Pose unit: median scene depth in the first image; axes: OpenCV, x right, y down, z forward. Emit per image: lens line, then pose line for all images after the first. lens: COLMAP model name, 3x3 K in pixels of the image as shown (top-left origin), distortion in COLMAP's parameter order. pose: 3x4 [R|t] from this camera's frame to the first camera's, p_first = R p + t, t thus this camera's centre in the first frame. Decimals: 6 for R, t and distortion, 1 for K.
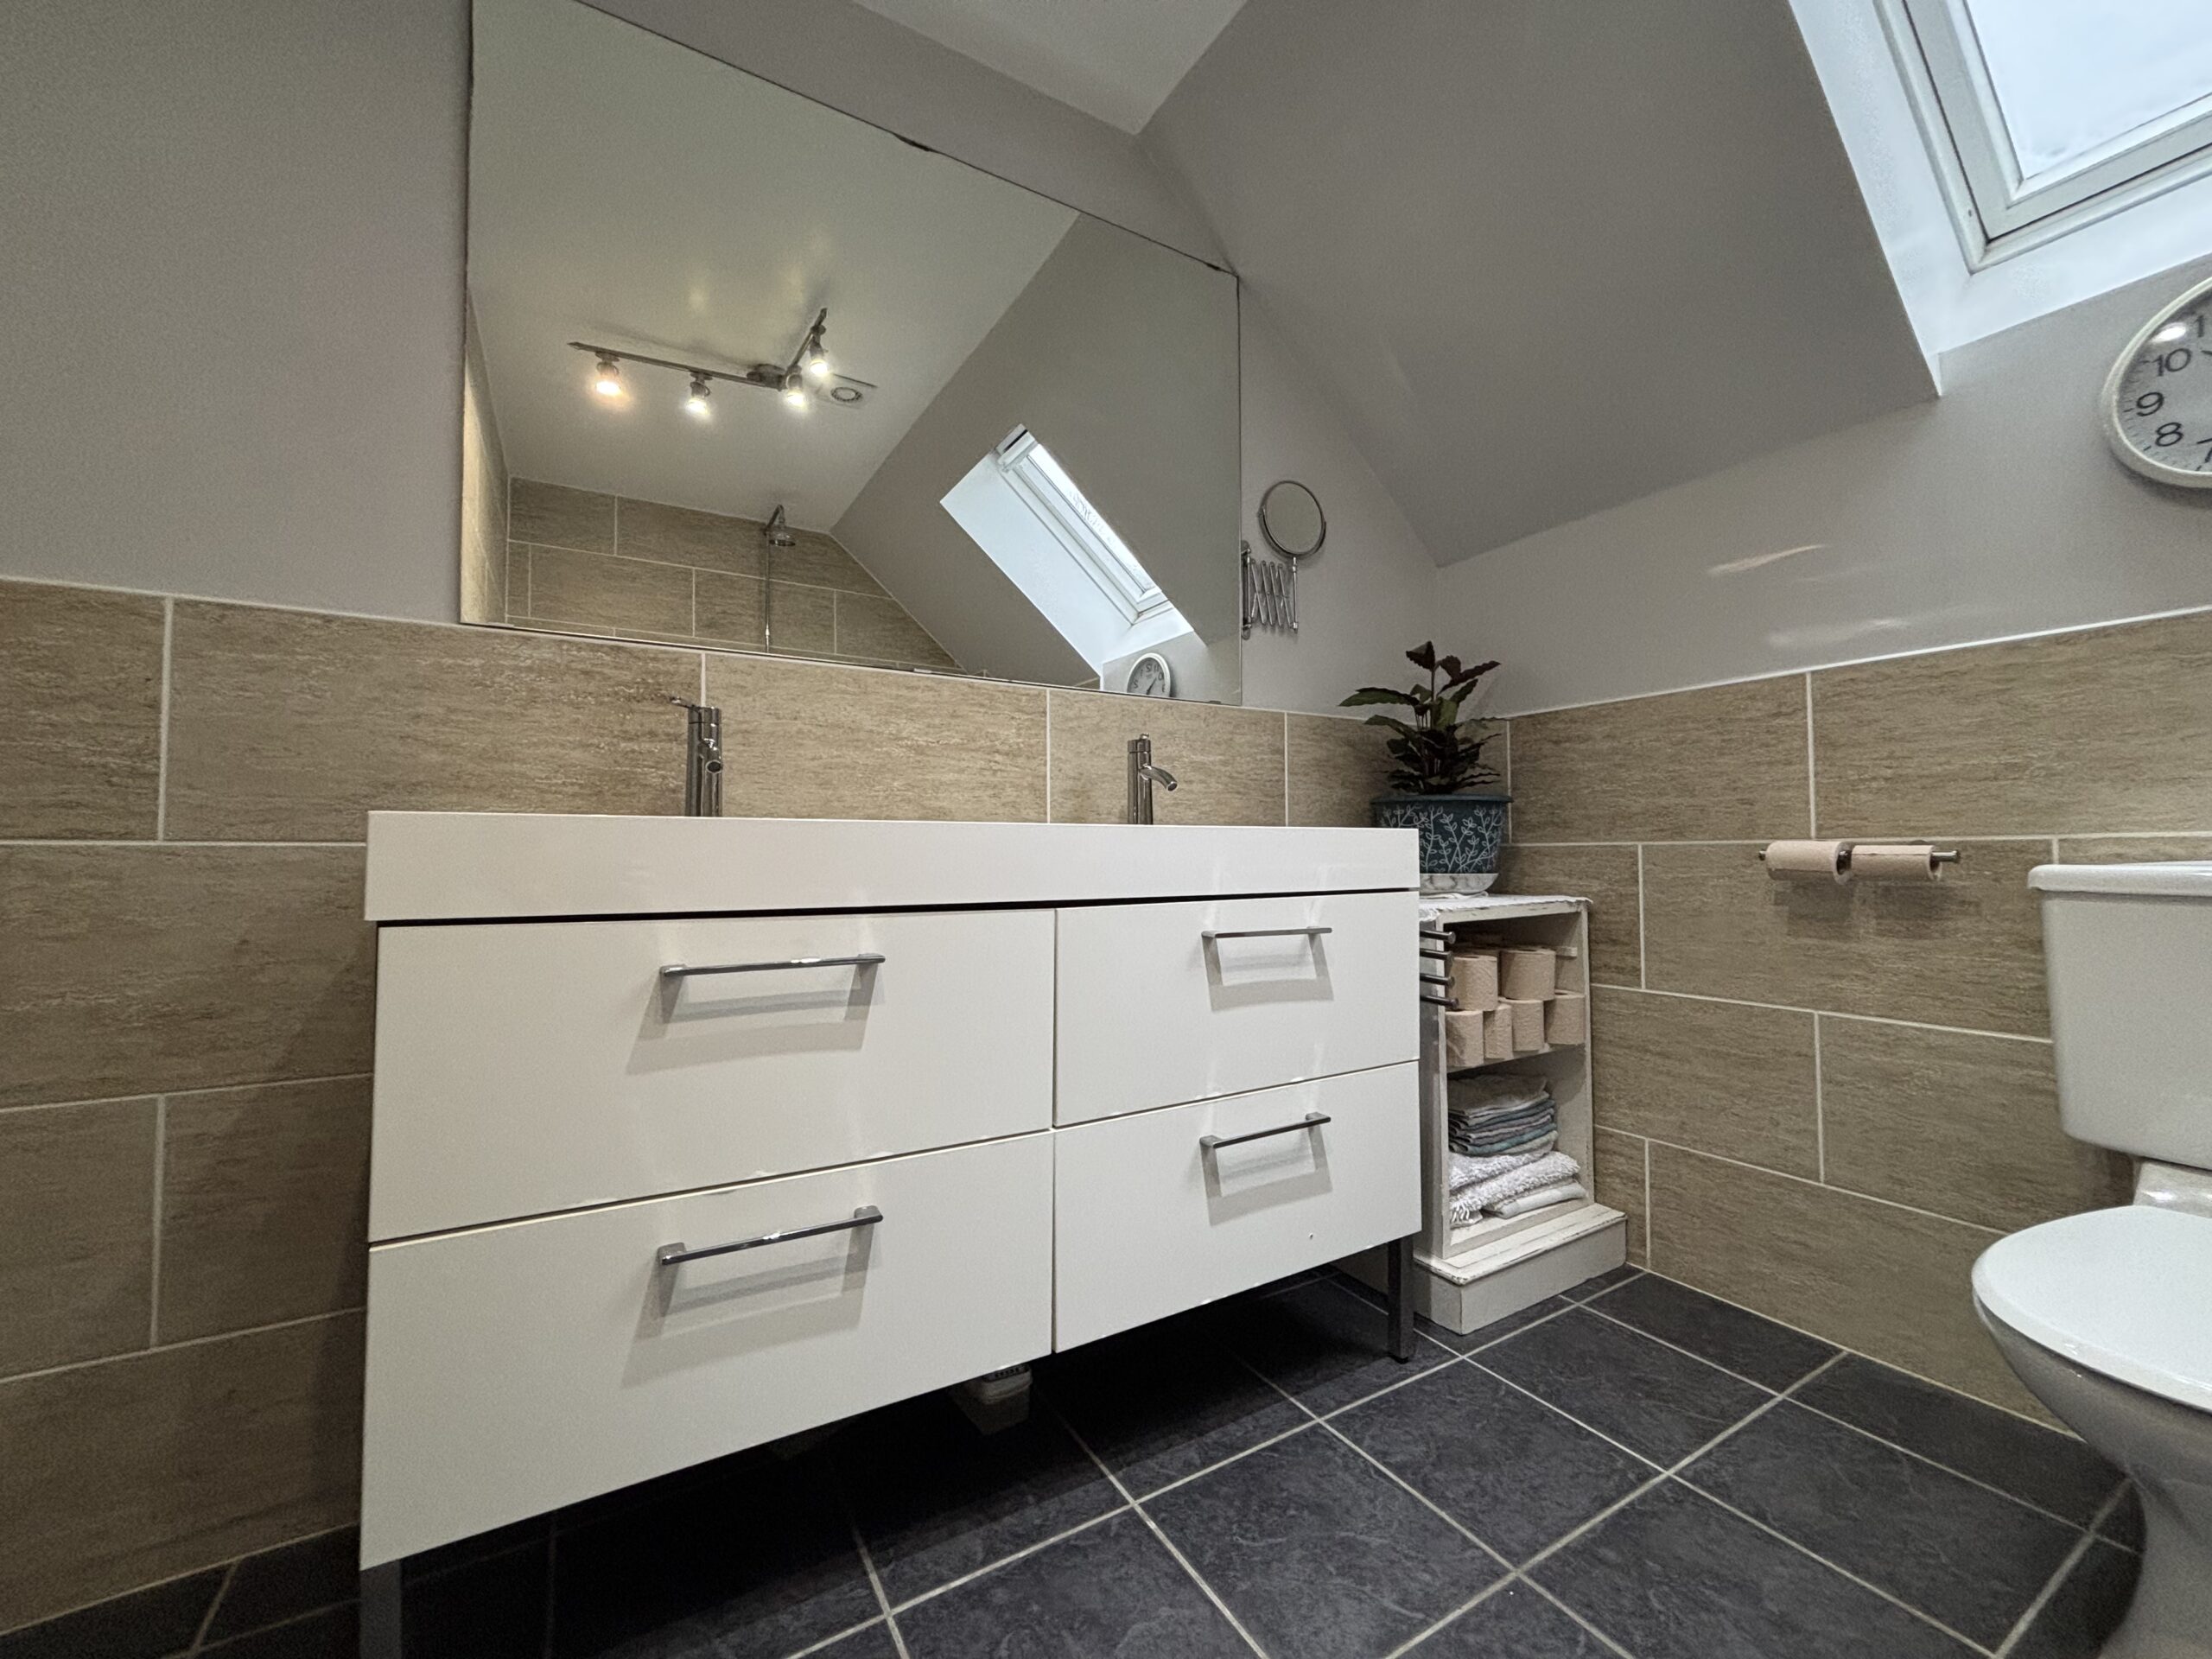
lens RADIAL K [[884.2, 0, 1097.5], [0, 884.2, 825.4], [0, 0, 1]] dist [-0.000463, -0.001600]
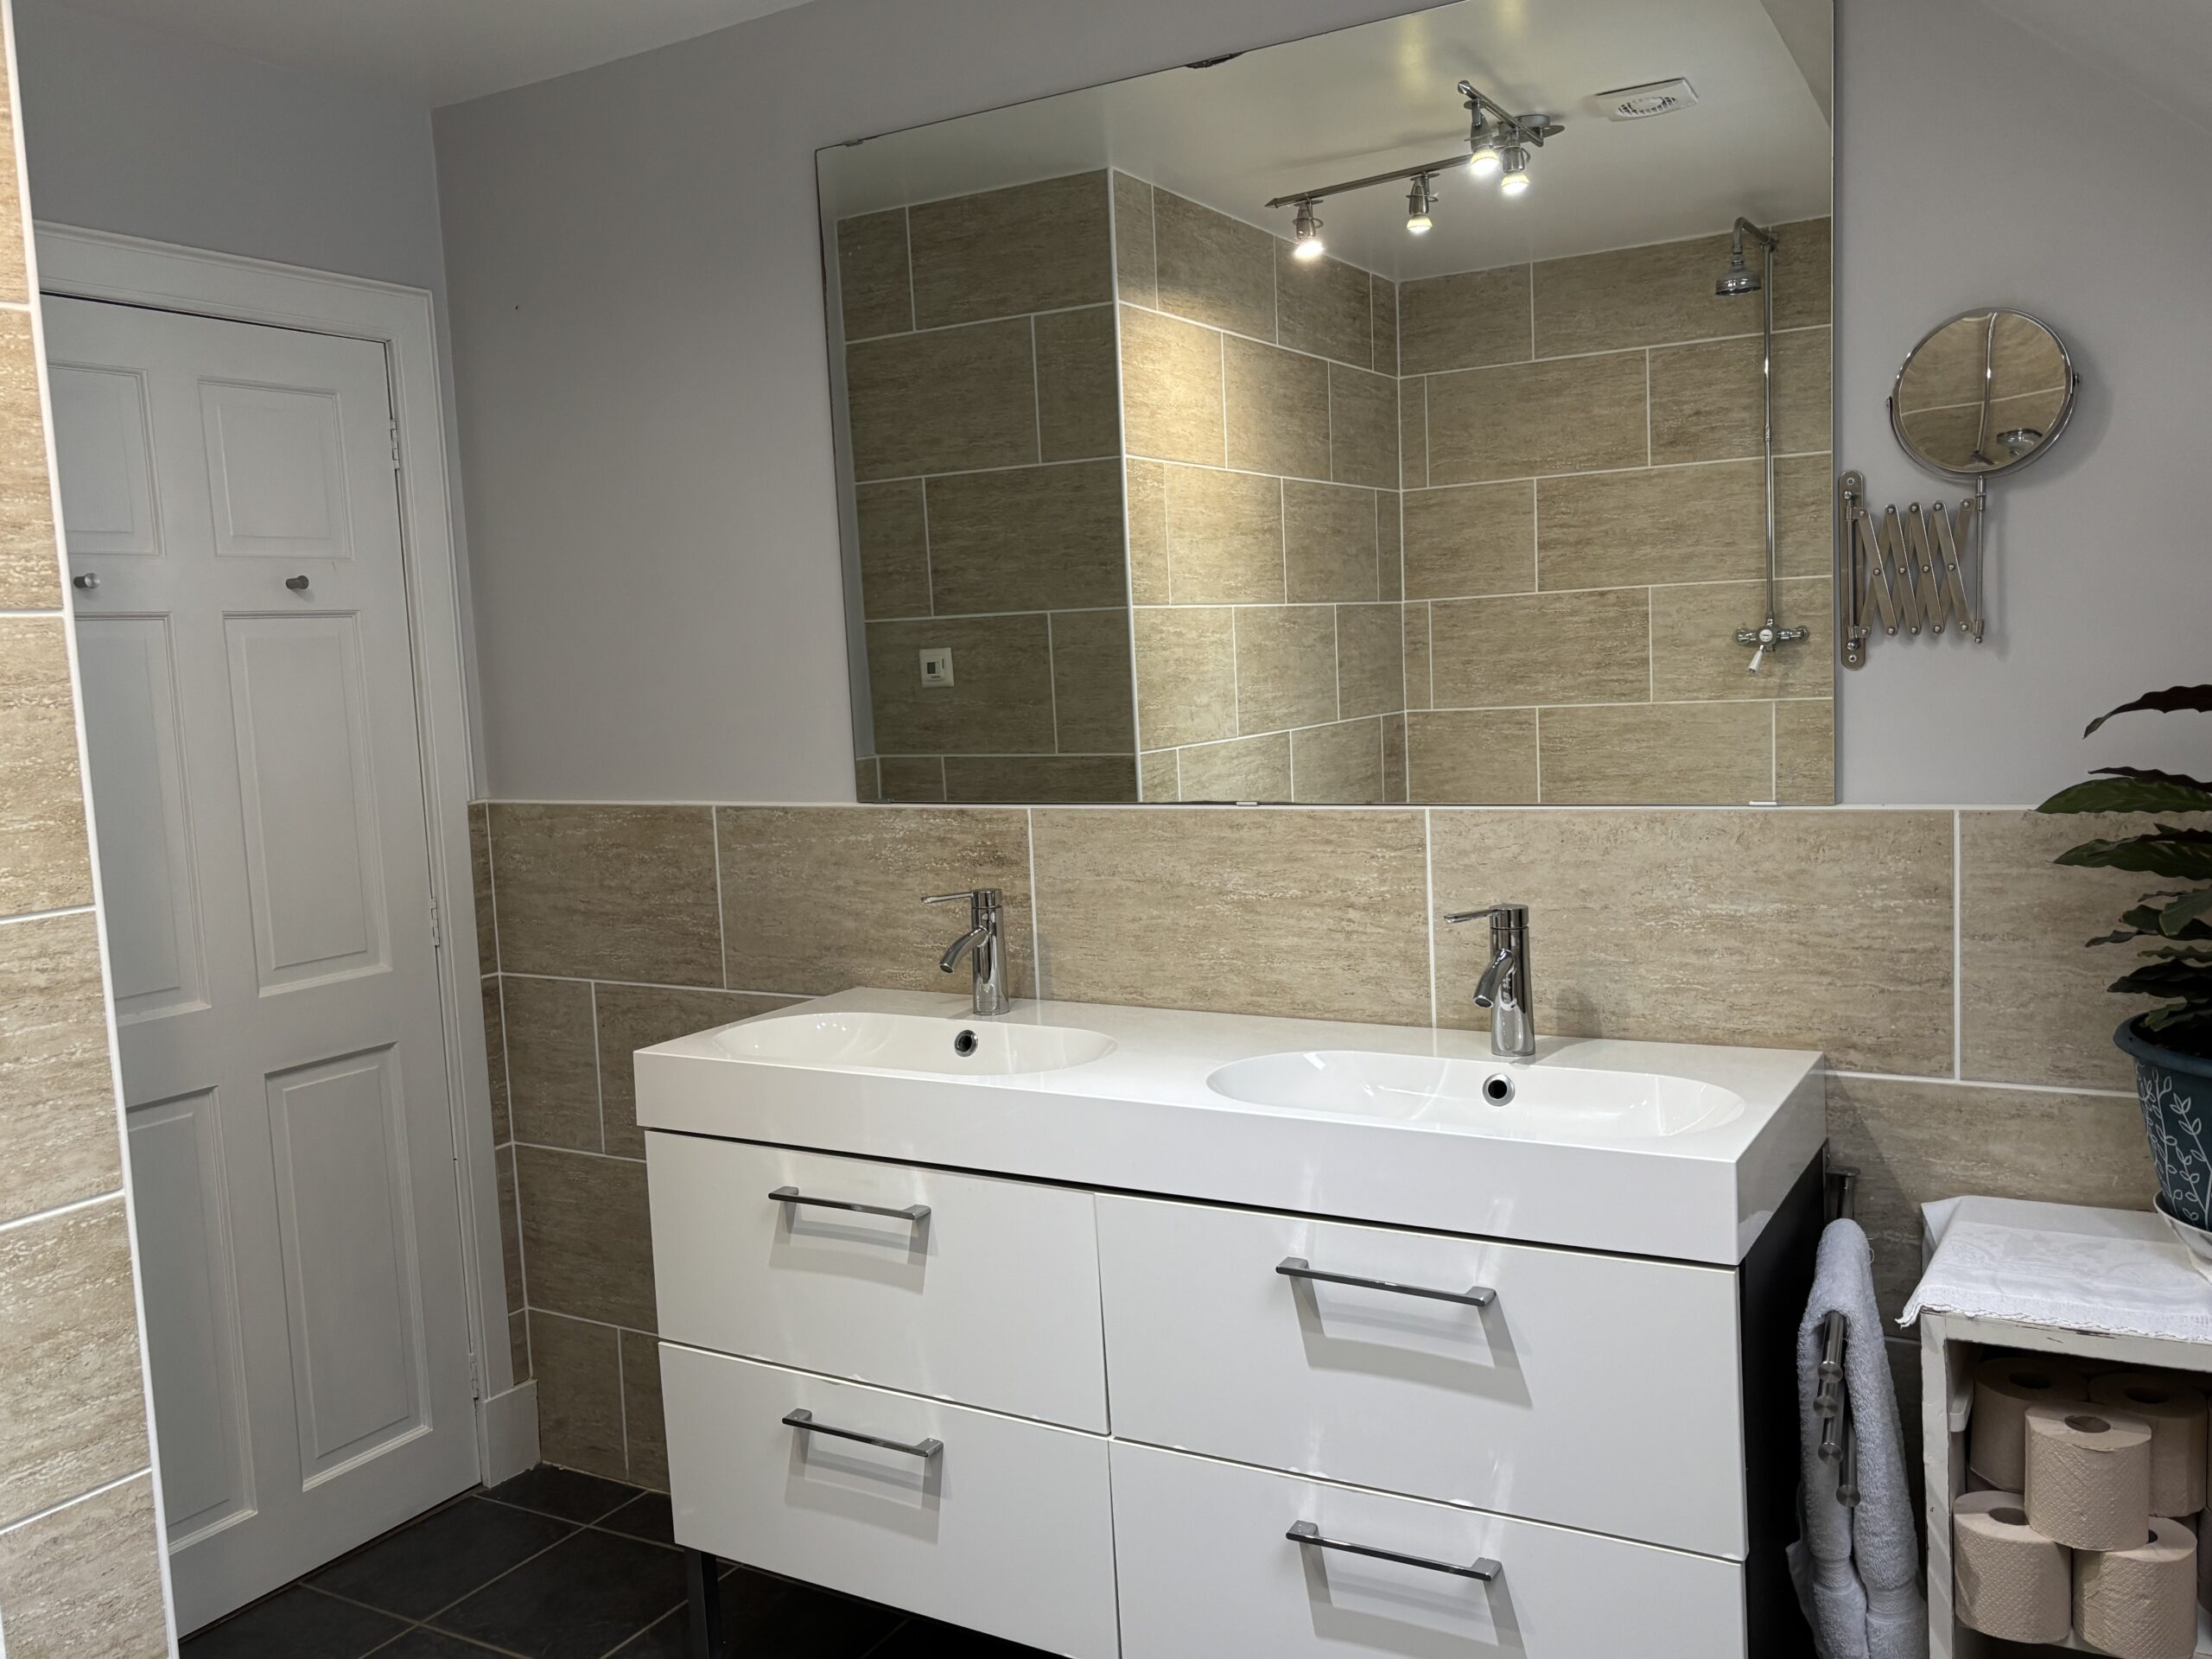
lens RADIAL K [[1795.0, 0, 1117.6], [0, 1795.0, 819.5], [0, 0, 1]] dist [0.058831, -0.087077]
pose [[0.486805, 0.065003, -0.871089, 1.234561], [0.075382, 0.990381, 0.116032, -0.394278], [0.870252, -0.122149, 0.477222, 0.187303]]
